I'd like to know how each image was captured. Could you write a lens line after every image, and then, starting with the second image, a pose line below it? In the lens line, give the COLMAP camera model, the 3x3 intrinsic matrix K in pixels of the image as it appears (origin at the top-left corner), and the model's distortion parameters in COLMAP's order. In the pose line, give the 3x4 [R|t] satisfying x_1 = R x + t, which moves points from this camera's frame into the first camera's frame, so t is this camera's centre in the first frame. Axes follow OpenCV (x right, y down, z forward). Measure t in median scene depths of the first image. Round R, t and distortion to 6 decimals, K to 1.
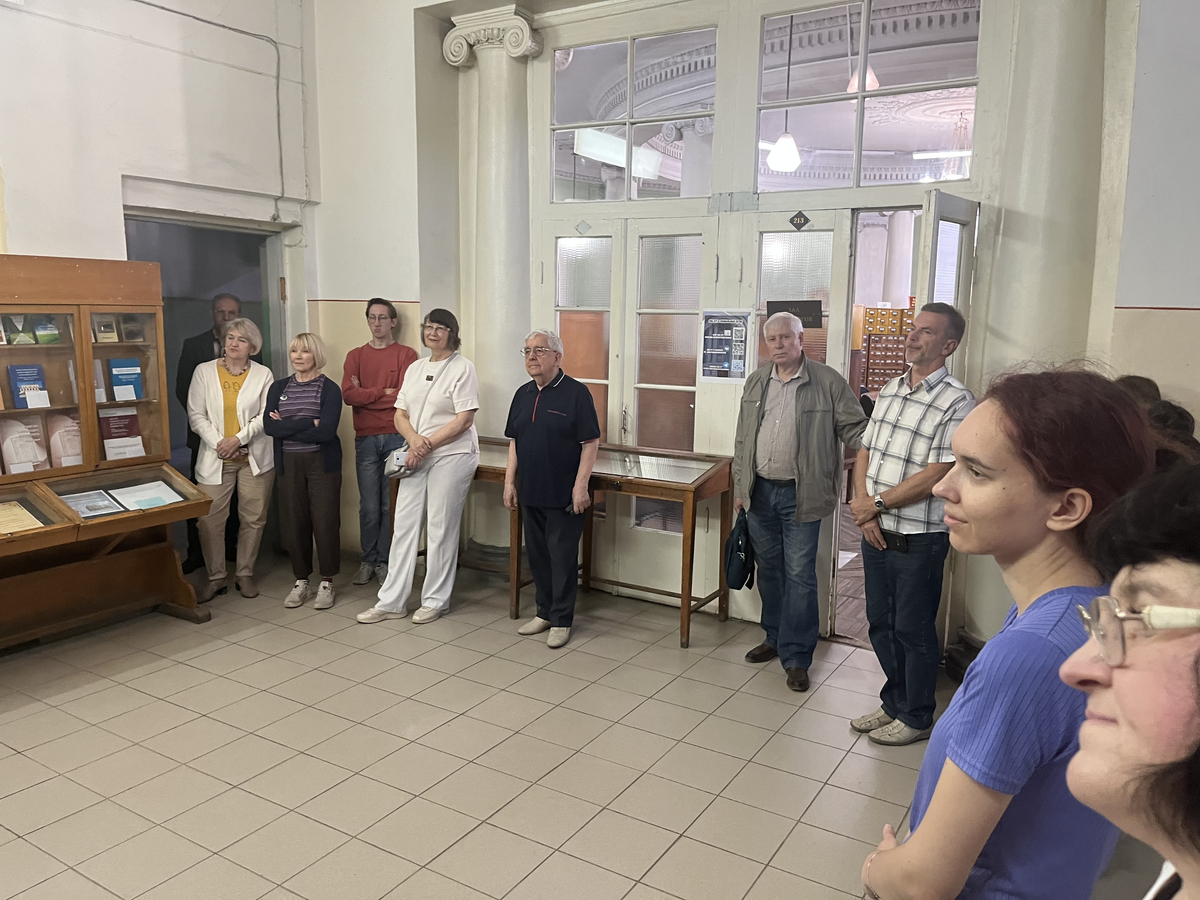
lens RADIAL K [[908.7, 0, 591.1], [0, 908.7, 453.9], [0, 0, 1]] dist [0.082127, -0.115265]
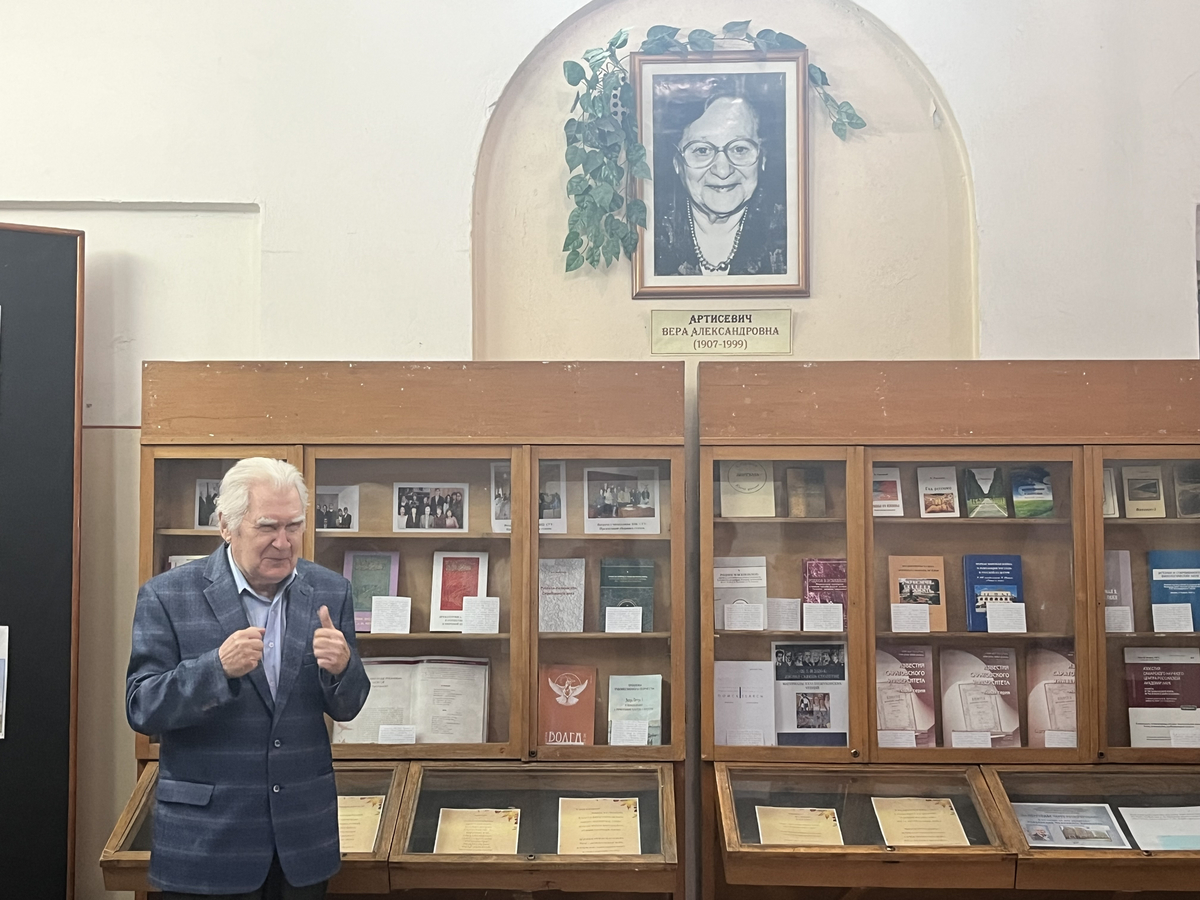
lens RADIAL K [[1636.7, 0, 585.6], [0, 1636.7, 453.5], [0, 0, 1]] dist [0.169060, -0.666557]
pose [[0.517901, -0.062759, -0.853135, 0.104266], [-0.127246, 0.980558, -0.149378, 0.021463], [0.845924, 0.185921, 0.499847, 0.250117]]
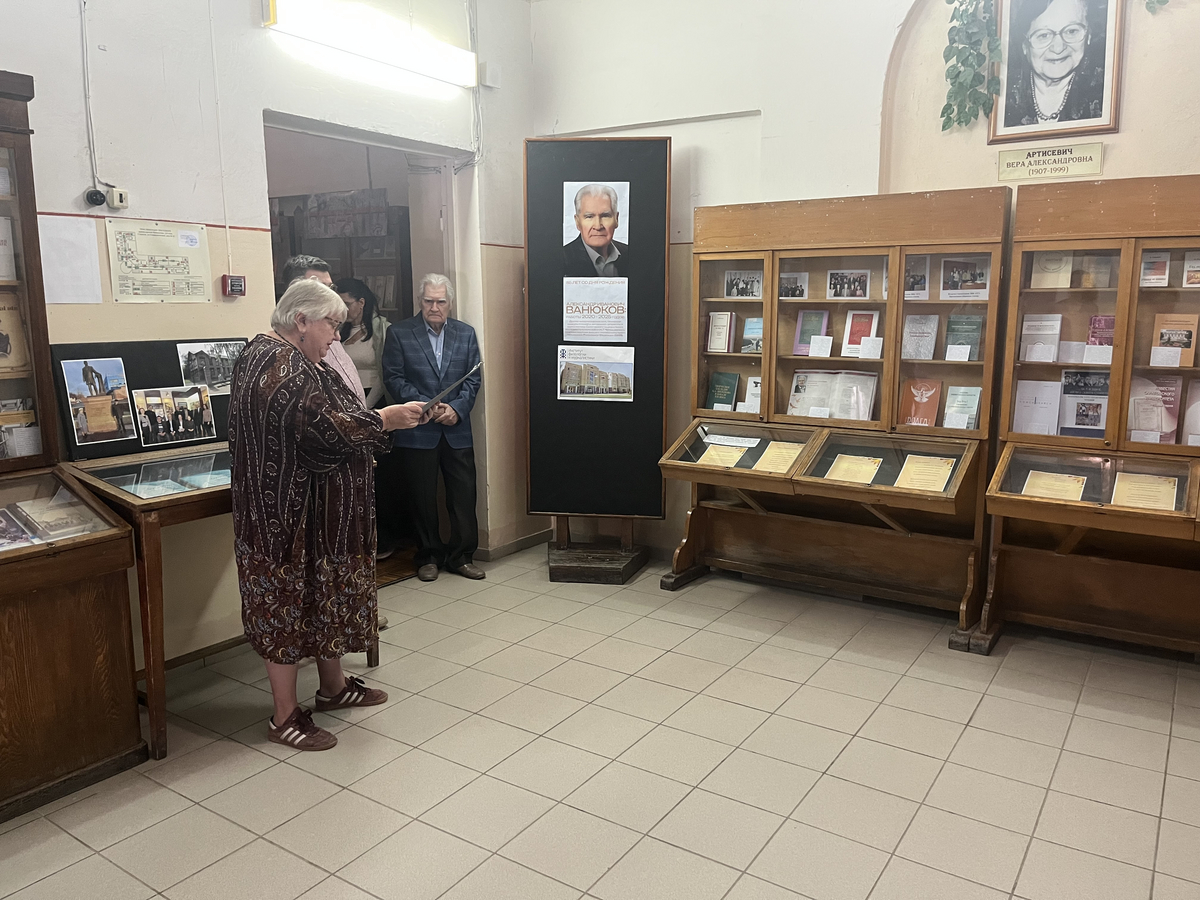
lens RADIAL K [[908.7, 0, 591.1], [0, 908.7, 453.9], [0, 0, 1]] dist [0.082127, -0.115265]
pose [[-0.034814, 0.155330, -0.987249, 0.180956], [-0.154681, 0.975107, 0.158874, -0.017130], [0.987351, 0.158240, -0.009921, 0.428421]]
